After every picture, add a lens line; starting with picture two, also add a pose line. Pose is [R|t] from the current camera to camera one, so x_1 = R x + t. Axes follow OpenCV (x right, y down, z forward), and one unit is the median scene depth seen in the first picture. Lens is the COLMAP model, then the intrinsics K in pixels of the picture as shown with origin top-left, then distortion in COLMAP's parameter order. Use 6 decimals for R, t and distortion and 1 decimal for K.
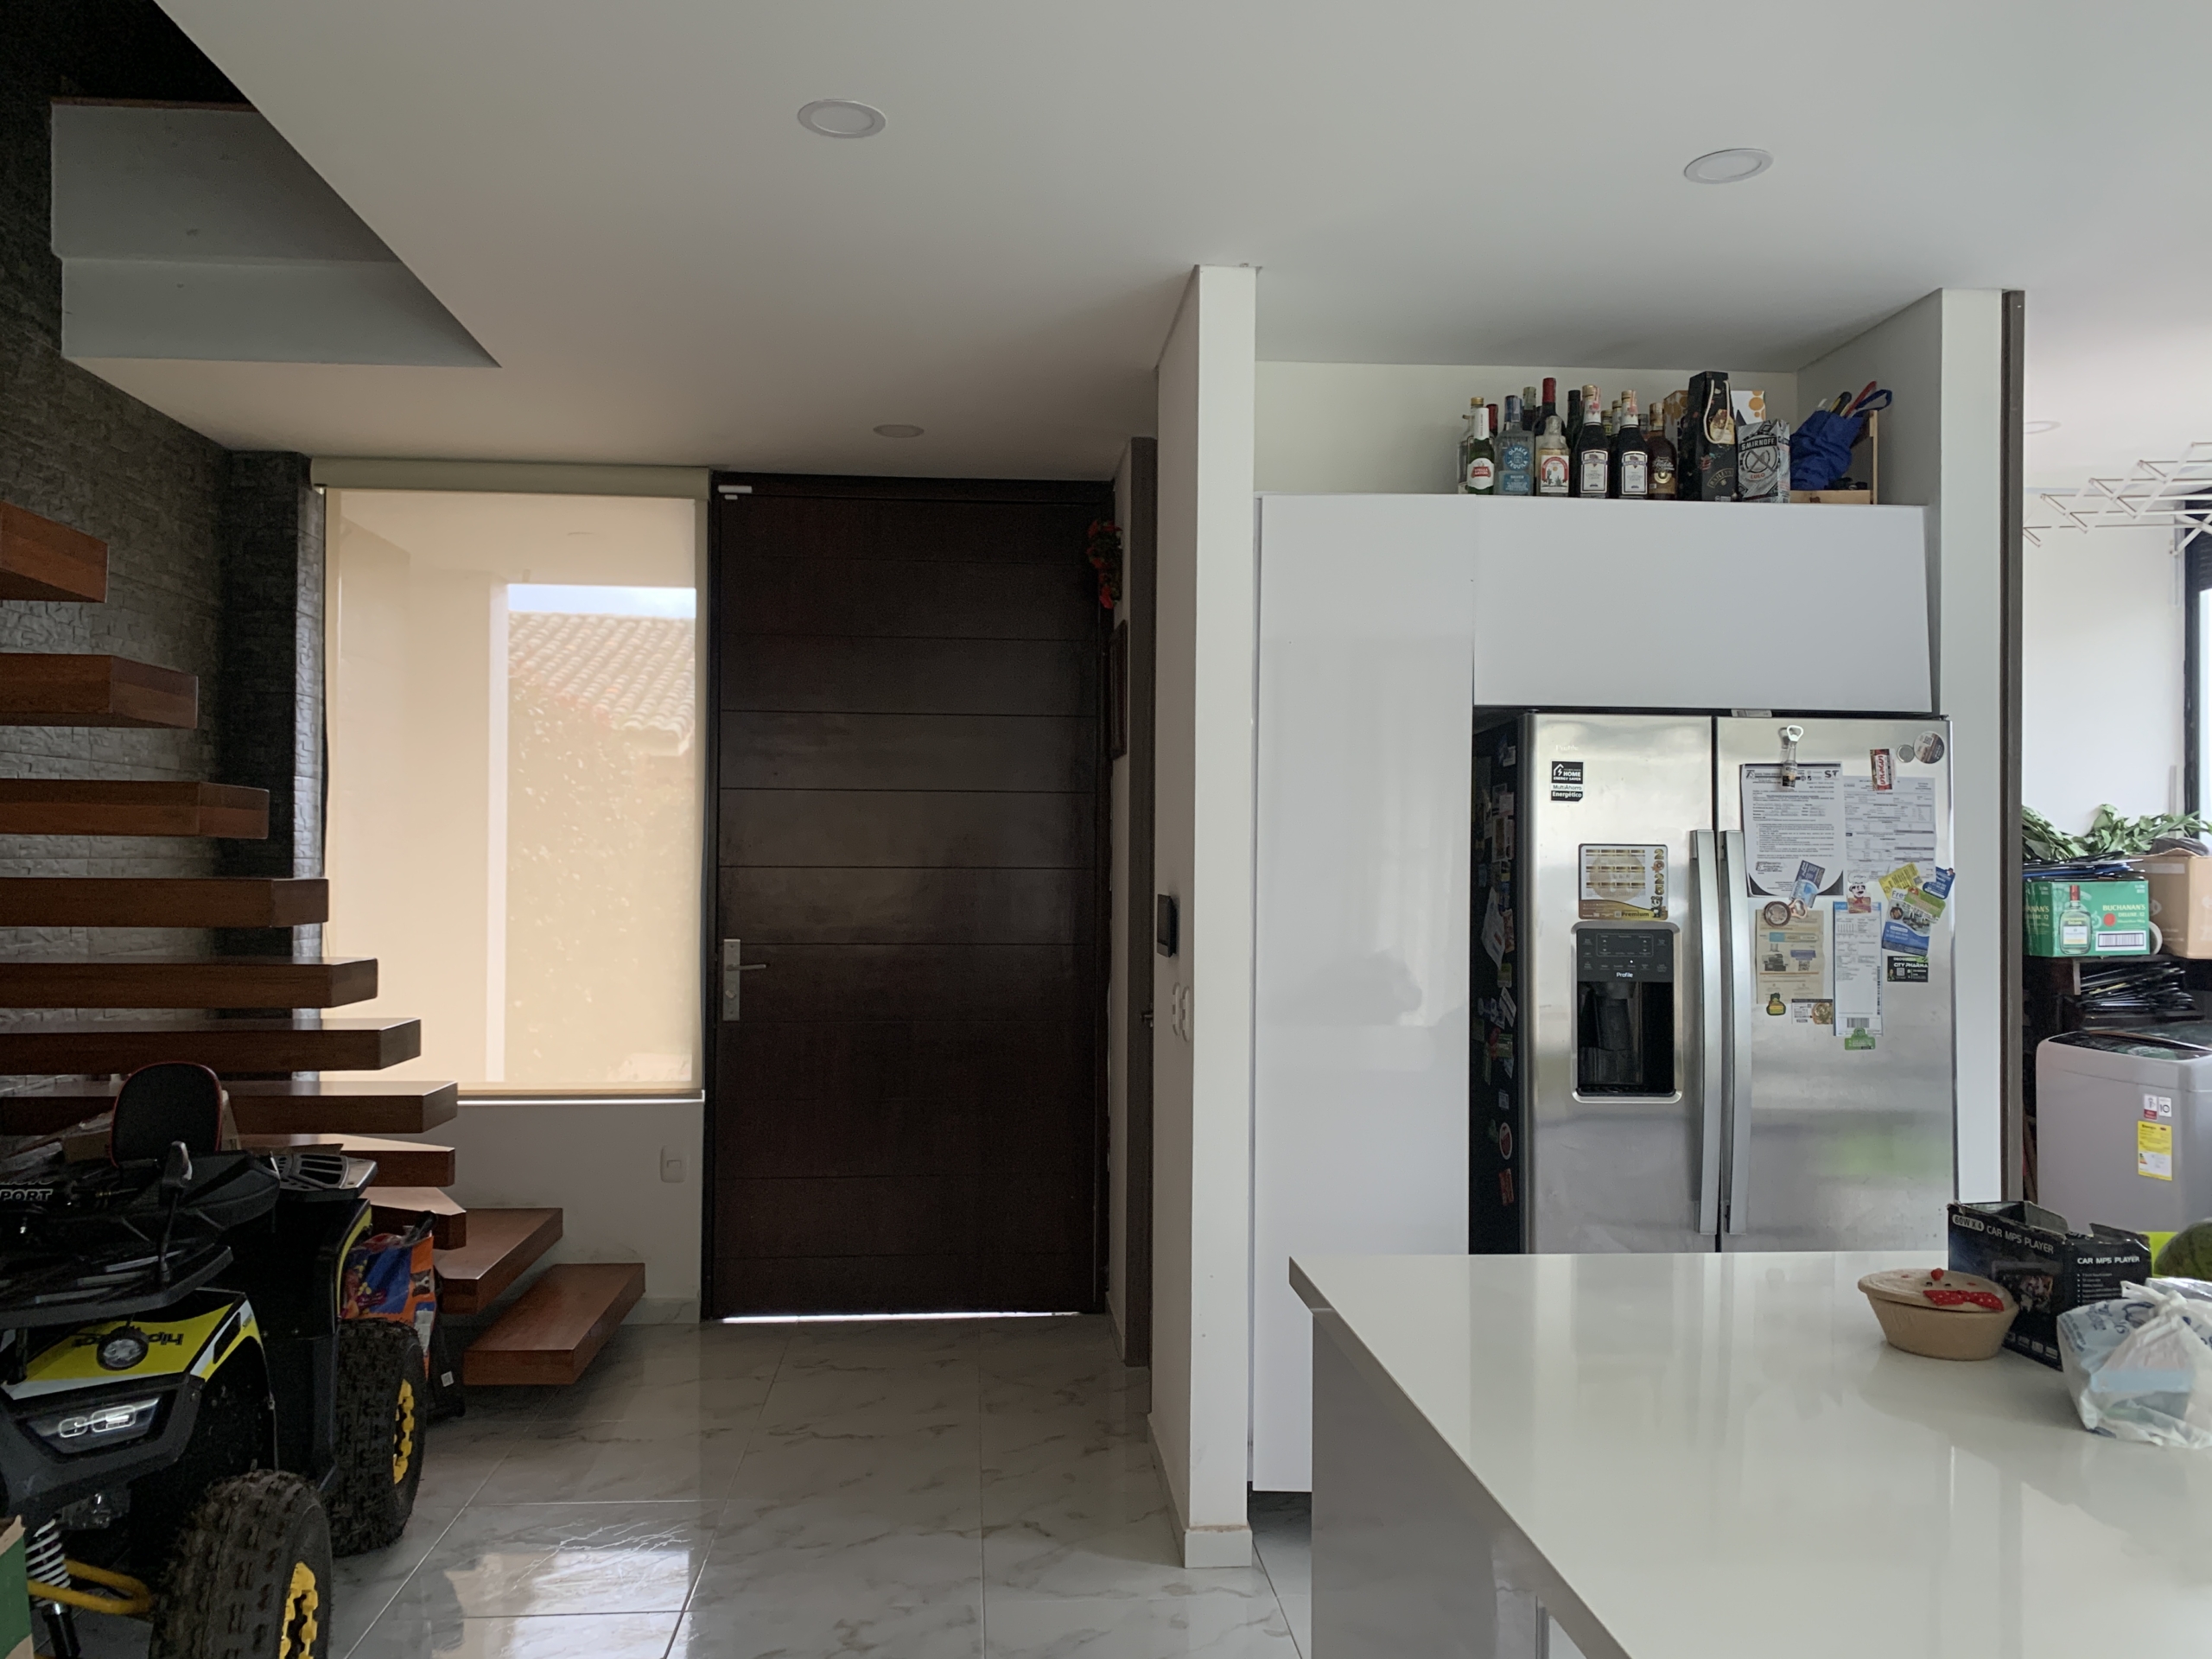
lens RADIAL K [[1701.0, 0, 1107.3], [0, 1701.0, 849.9], [0, 0, 1]] dist [0.043186, -0.054787]
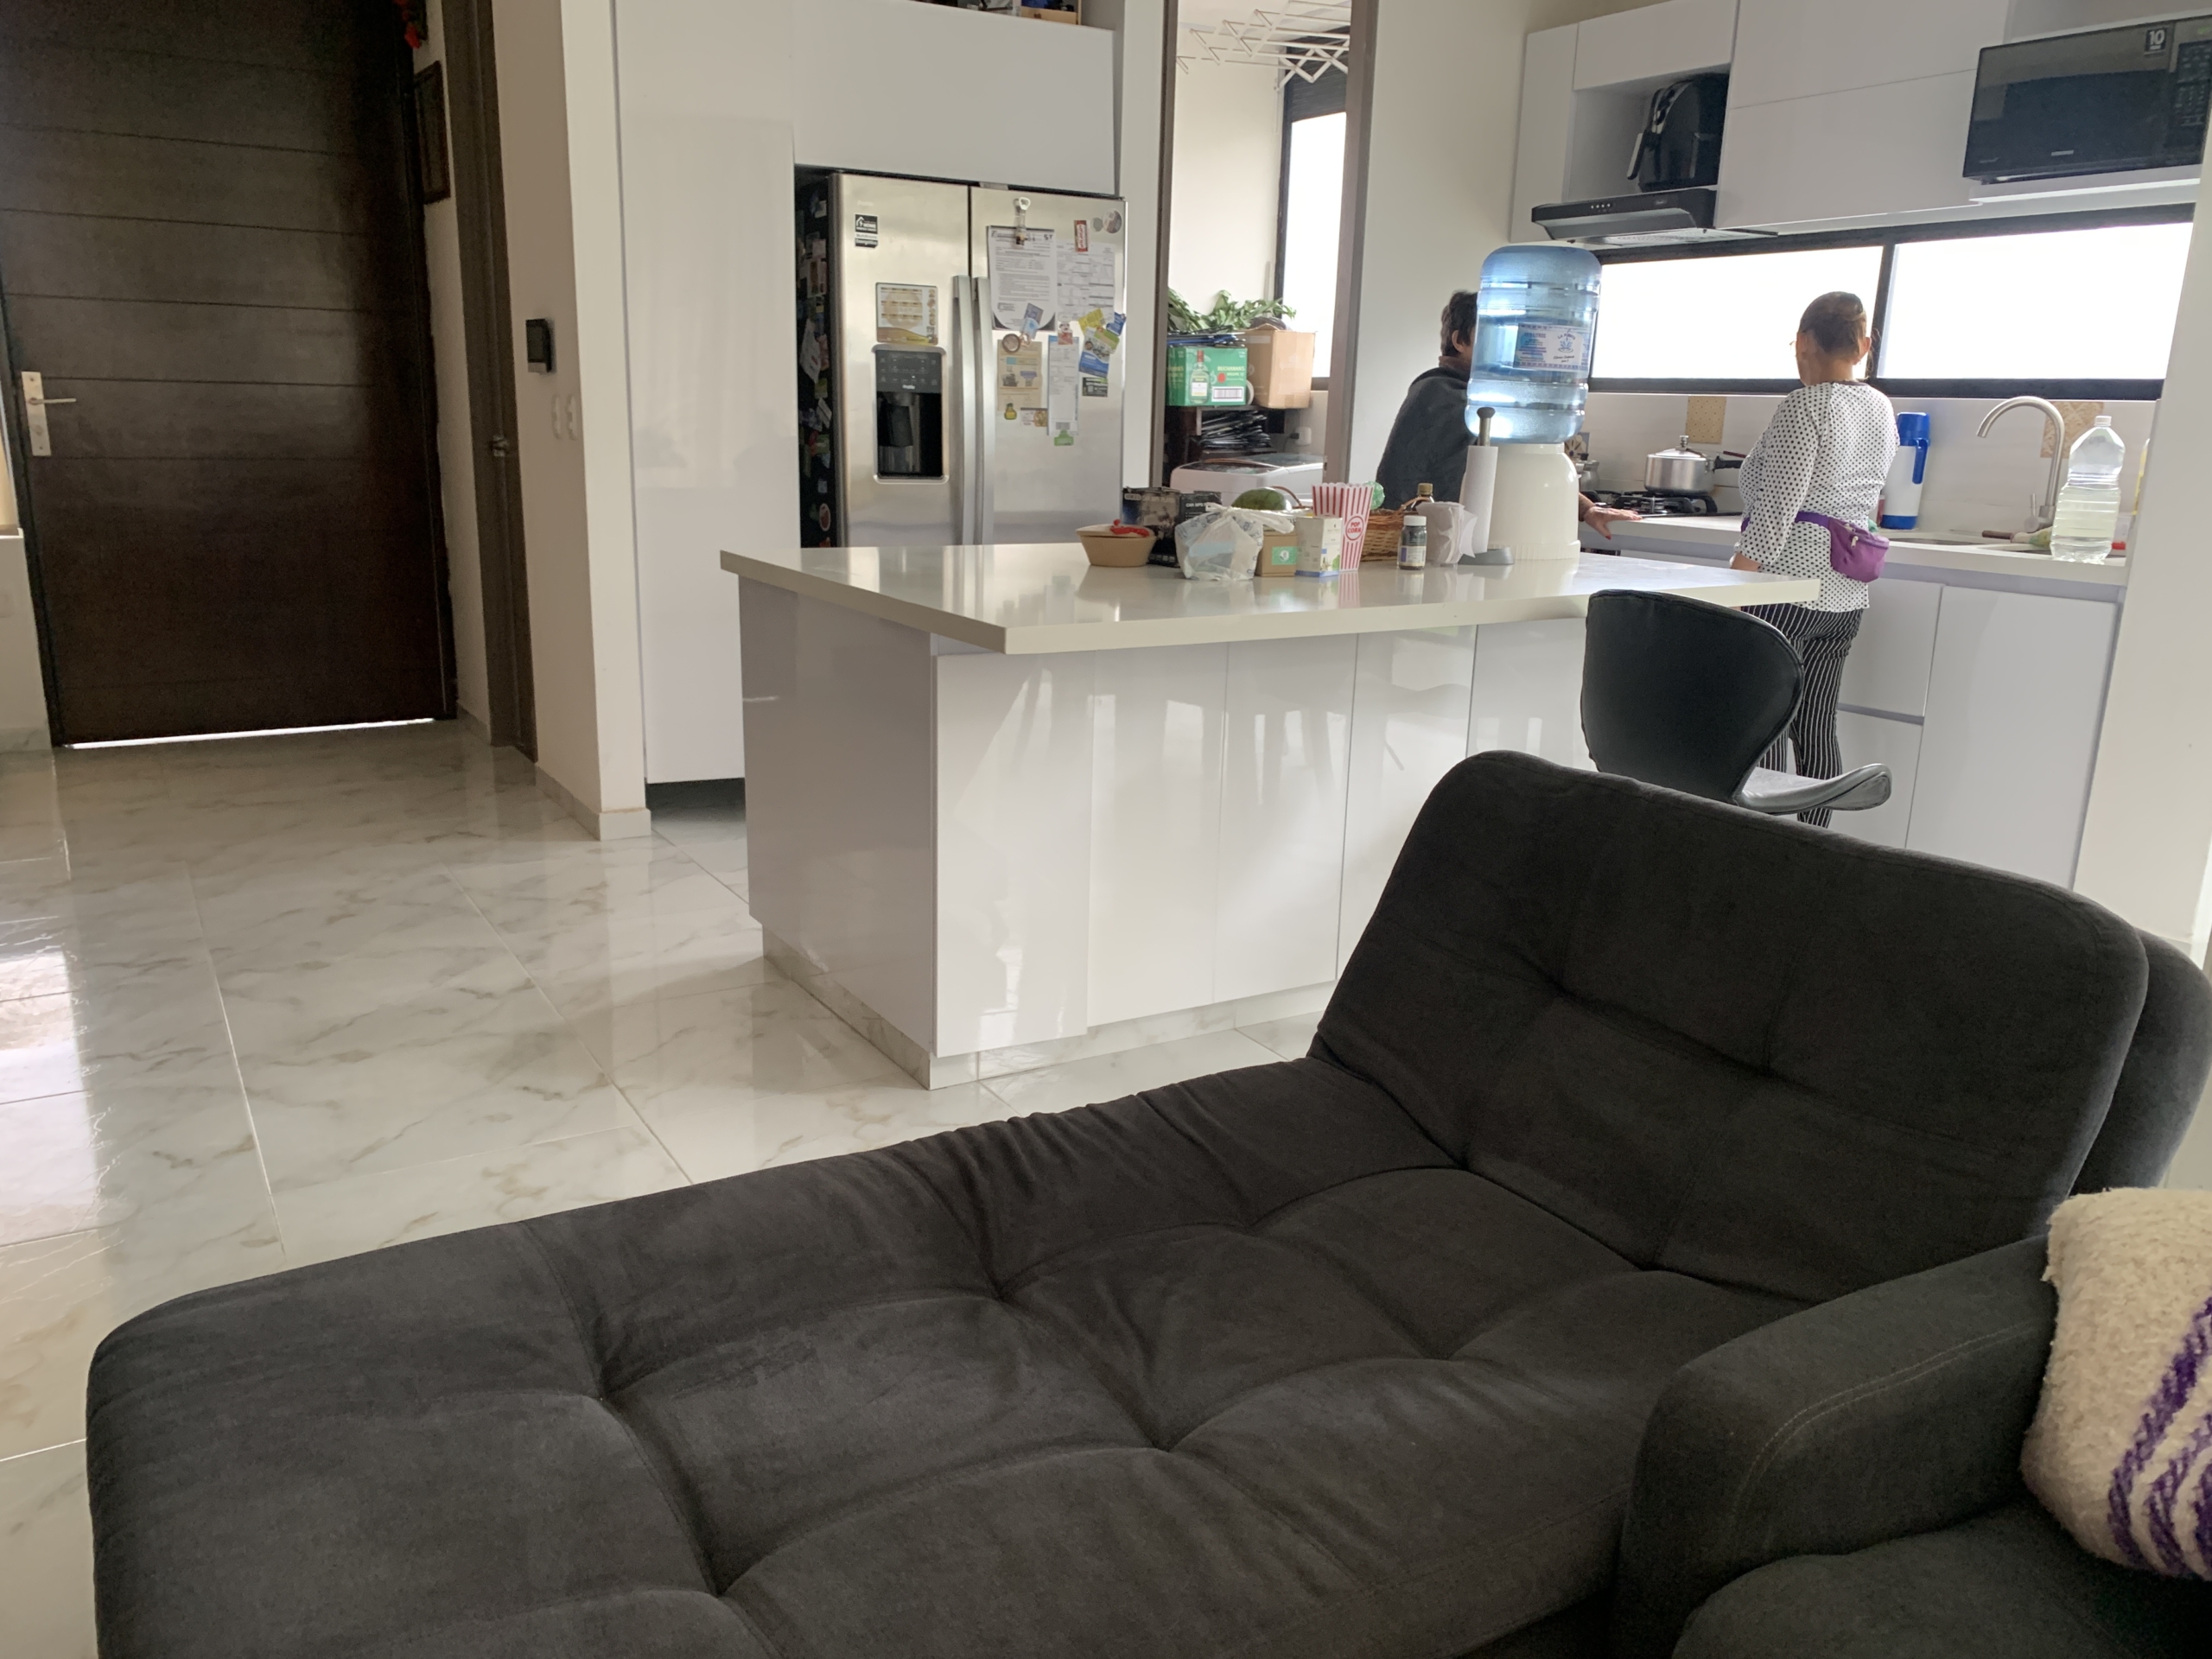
lens RADIAL K [[1701.0, 0, 1107.0], [0, 1701.0, 879.3], [0, 0, 1]] dist [0.043186, -0.054787]
pose [[0.897592, -0.103225, 0.428570, -0.176056], [-0.023042, 0.959882, 0.279456, 0.064880], [-0.440224, -0.260713, 0.859204, -0.335416]]
